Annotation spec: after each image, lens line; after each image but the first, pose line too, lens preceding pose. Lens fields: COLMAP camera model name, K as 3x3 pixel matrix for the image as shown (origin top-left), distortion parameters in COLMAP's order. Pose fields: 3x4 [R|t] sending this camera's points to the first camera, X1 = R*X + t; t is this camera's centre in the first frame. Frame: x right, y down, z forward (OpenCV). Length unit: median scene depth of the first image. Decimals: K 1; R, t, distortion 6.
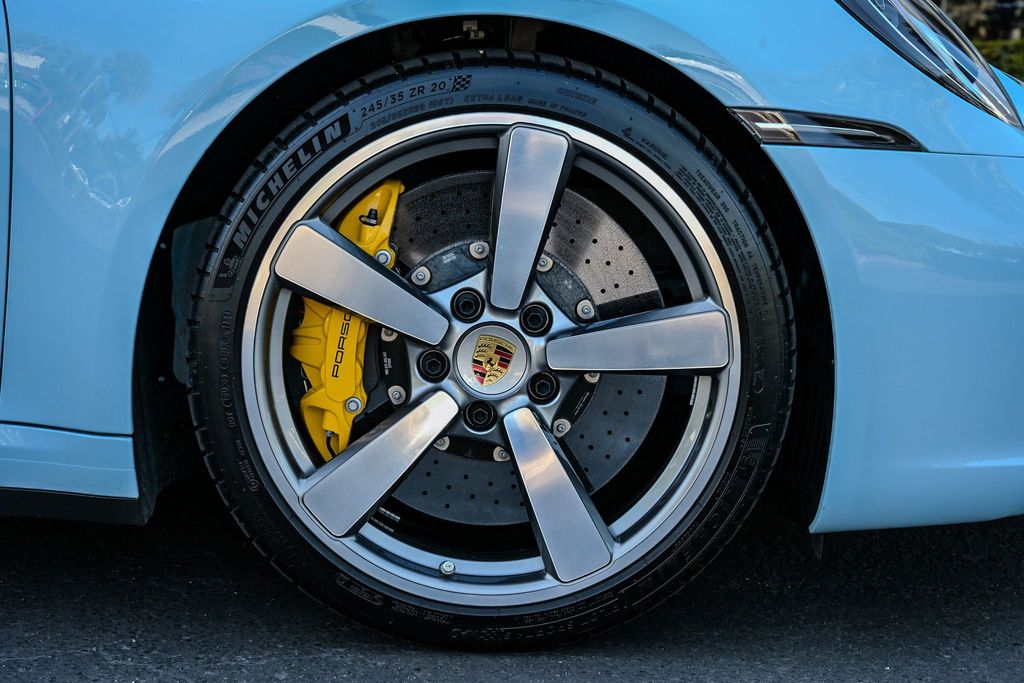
lens RADIAL K [[2016.9, 0, 512.0], [0, 2016.9, 341.5], [0, 0, 1]] dist [-0.005763, -0.000761]
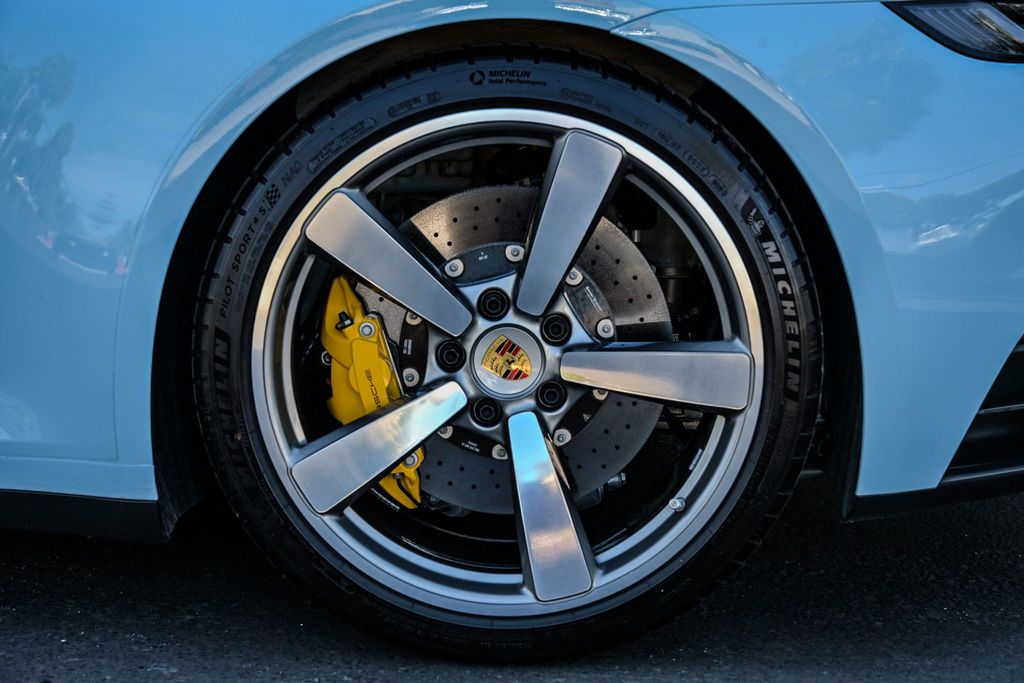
lens RADIAL K [[2221.2, 0, 500.2], [0, 2221.2, 341.1], [0, 0, 1]] dist [-0.059158, 0.301073]
pose [[0.984435, 0.175062, -0.015518, 0.002219], [-0.175093, 0.984552, -0.000644, 0.000657], [0.015165, 0.003351, 0.999879, -0.128985]]
